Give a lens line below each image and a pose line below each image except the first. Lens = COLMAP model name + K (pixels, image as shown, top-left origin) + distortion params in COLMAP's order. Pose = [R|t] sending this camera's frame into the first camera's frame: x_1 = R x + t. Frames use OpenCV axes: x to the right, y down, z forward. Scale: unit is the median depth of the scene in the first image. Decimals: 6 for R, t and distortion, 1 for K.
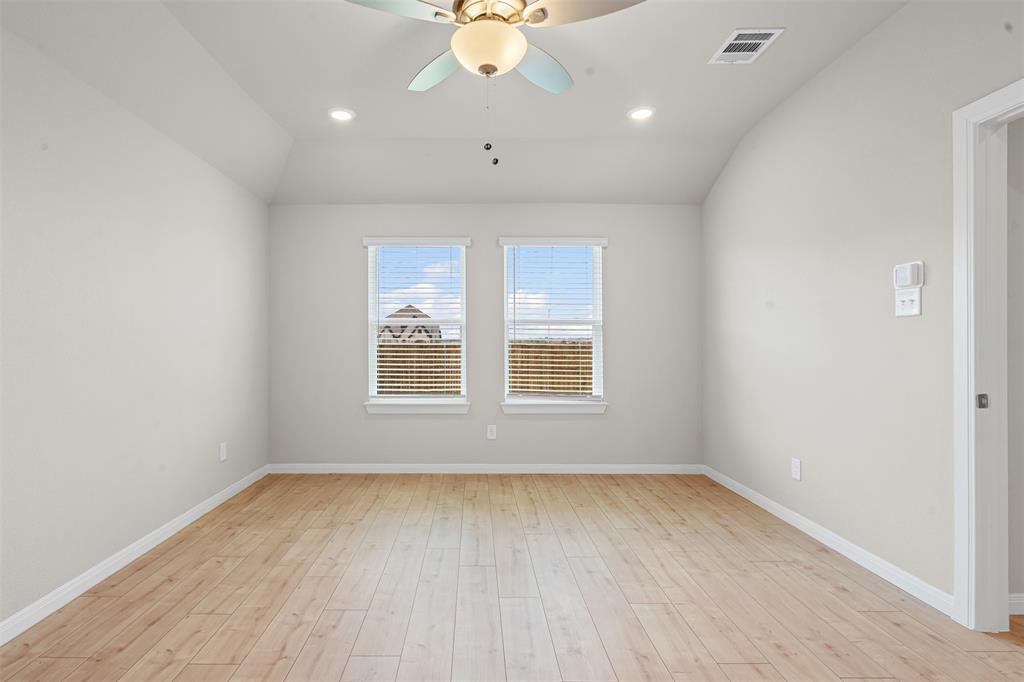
lens RADIAL K [[522.4, 0, 481.6], [0, 522.4, 339.8], [0, 0, 1]] dist [-0.001571, 0.000492]
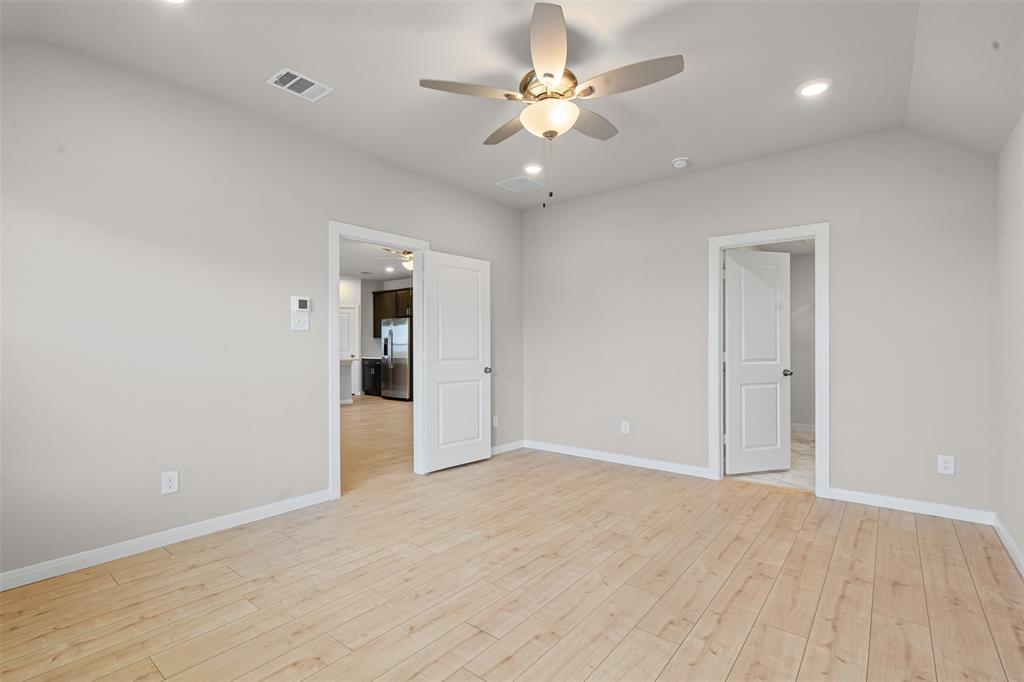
lens RADIAL K [[469.1, 0, 512.3], [0, 469.1, 343.9], [0, 0, 1]] dist [-0.001924, -0.000075]
pose [[-0.782359, 0.005771, 0.622801, -0.490283], [0.001727, 0.999973, -0.007096, 0.004595], [-0.622825, -0.004476, -0.782348, 1.531057]]
